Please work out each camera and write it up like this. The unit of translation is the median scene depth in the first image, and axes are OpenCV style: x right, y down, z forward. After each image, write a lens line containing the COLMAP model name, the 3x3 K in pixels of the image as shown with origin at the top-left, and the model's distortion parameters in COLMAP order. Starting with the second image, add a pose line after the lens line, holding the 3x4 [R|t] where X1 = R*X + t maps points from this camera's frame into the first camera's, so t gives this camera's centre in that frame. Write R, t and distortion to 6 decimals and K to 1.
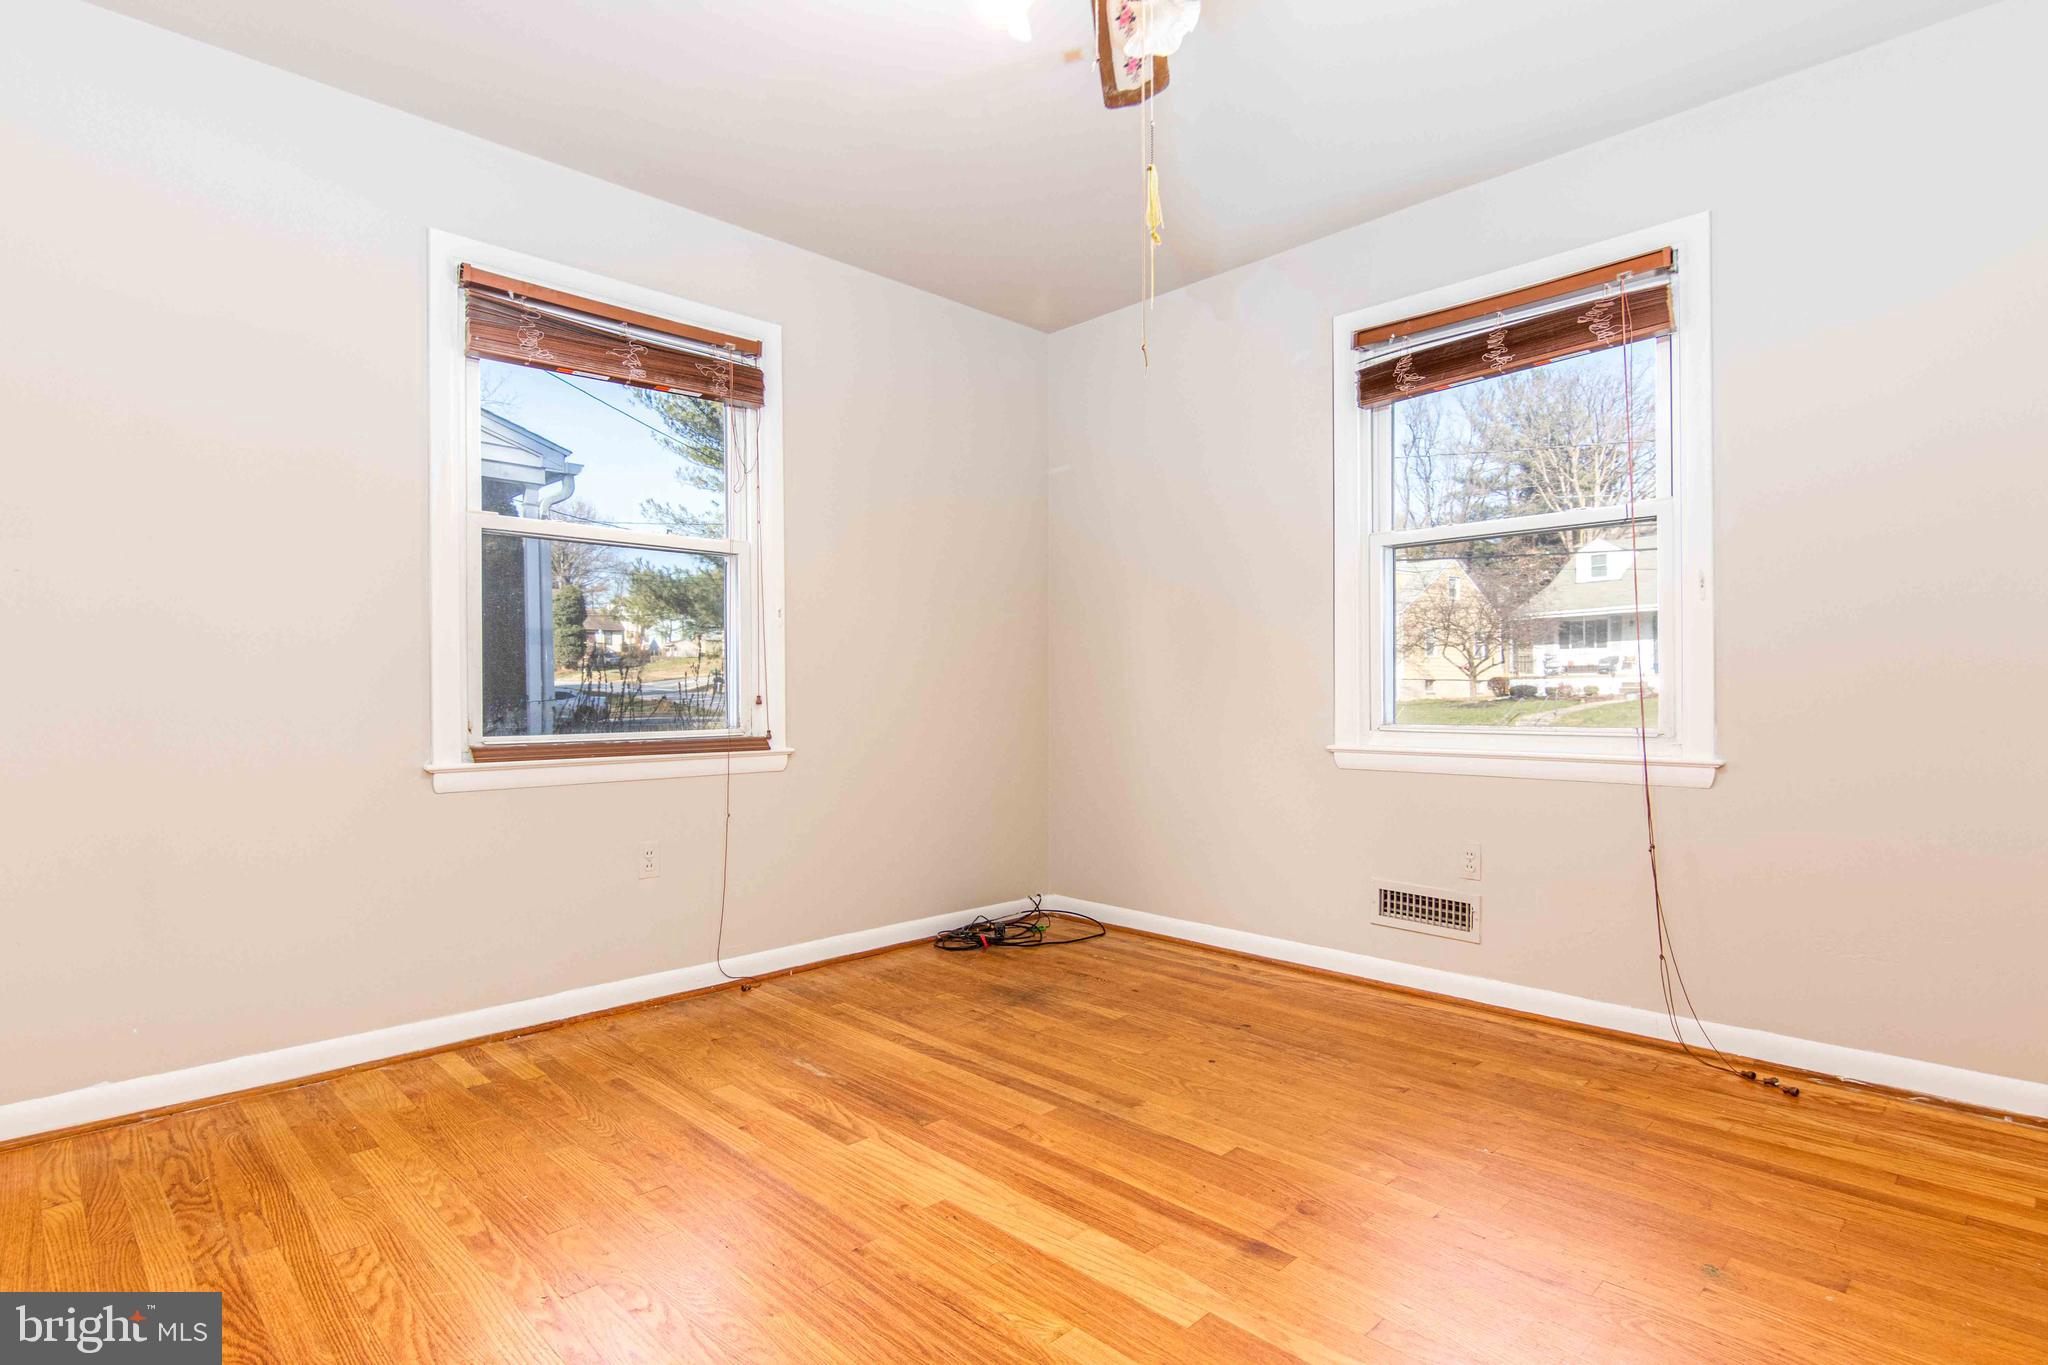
lens RADIAL K [[1023.9, 0, 1024.4], [0, 1023.9, 684.2], [0, 0, 1]] dist [0.012986, -0.003692]
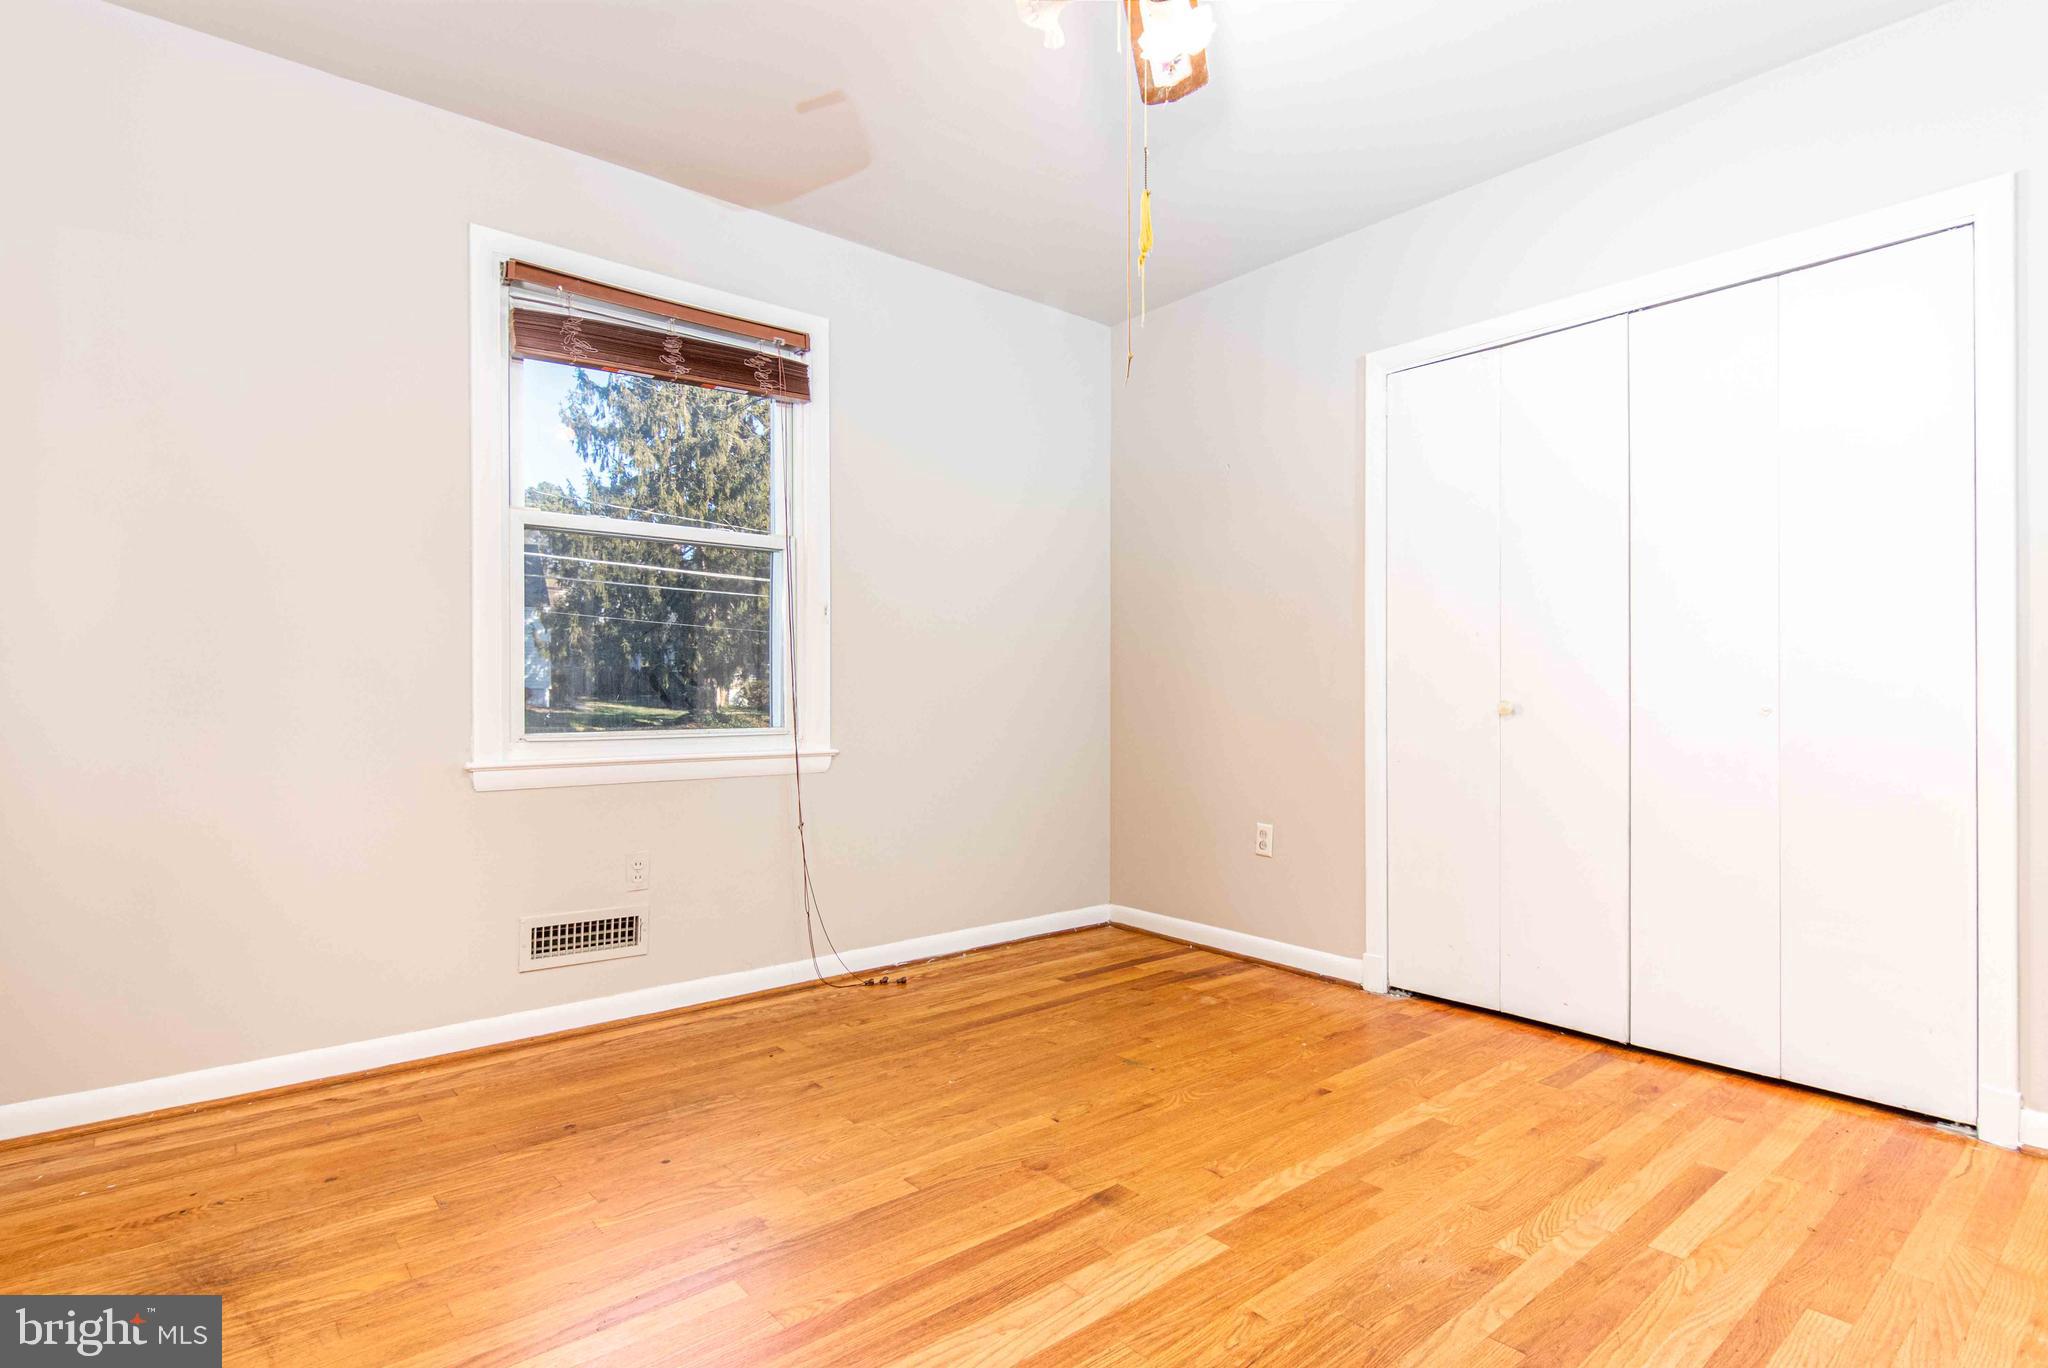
lens RADIAL K [[1023.9, 0, 1028.8], [0, 1023.9, 686.8], [0, 0, 1]] dist [0.012986, -0.003692]
pose [[0.087189, 0.010913, 0.996132, -0.548928], [-0.009397, 0.999905, -0.010132, 0.005556], [-0.996147, -0.008477, 0.087284, 0.609719]]
